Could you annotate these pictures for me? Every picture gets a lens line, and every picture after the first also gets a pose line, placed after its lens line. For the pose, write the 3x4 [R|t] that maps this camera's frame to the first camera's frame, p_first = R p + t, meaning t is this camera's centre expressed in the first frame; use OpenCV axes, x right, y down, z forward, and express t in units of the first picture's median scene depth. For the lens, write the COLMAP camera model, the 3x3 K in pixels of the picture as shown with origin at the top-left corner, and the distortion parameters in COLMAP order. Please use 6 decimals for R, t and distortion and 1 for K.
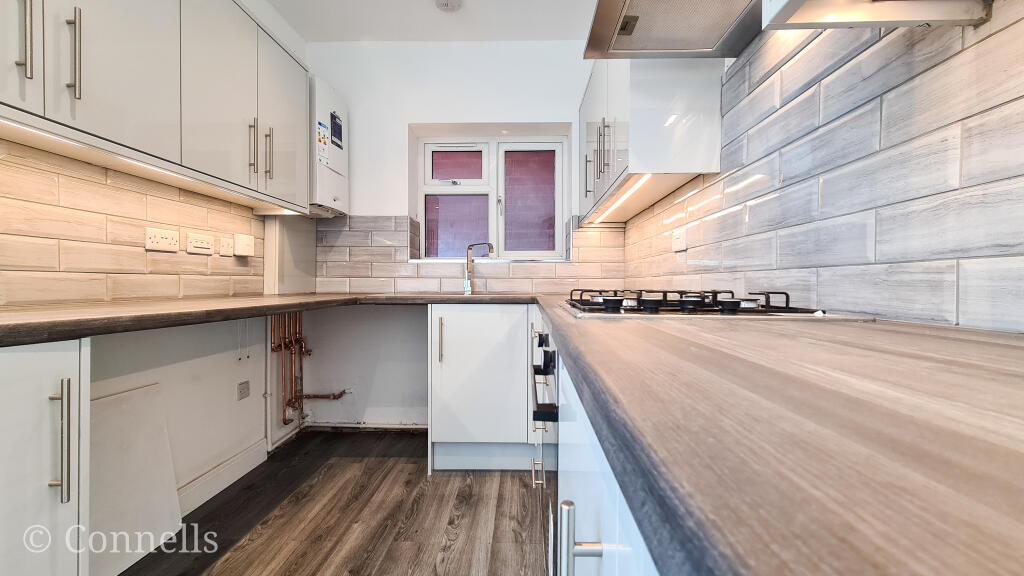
lens RADIAL K [[414.6, 0, 512.0], [0, 414.6, 288.0], [0, 0, 1]] dist [0.001269, -0.000152]
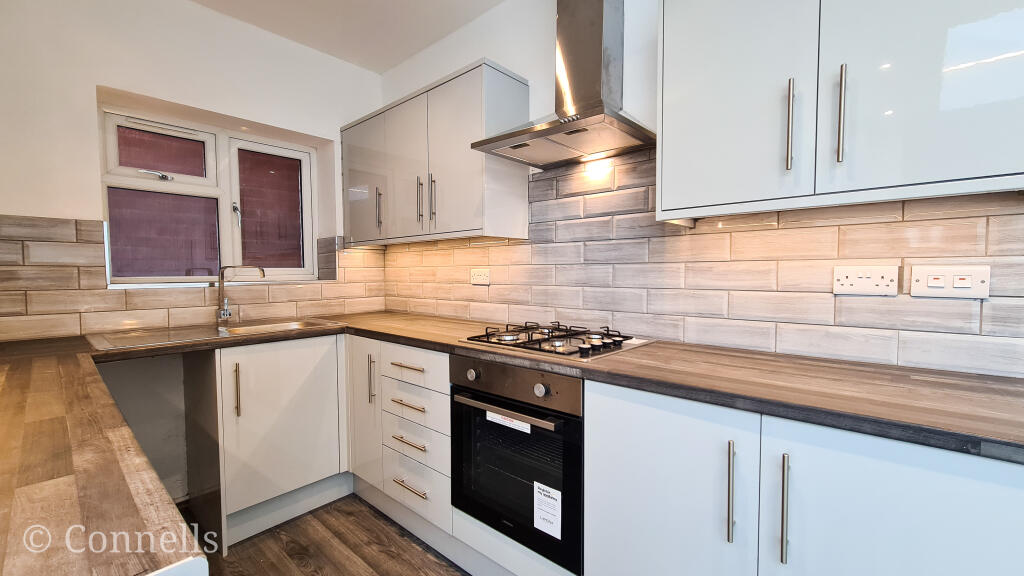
lens RADIAL K [[414.6, 0, 512.0], [0, 414.6, 288.0], [0, 0, 1]] dist [0.001269, -0.000152]
pose [[0.646859, -0.036560, 0.761733, -0.479346], [0.015699, 0.999277, 0.034629, -0.107319], [-0.762448, -0.010442, 0.646965, 0.047204]]
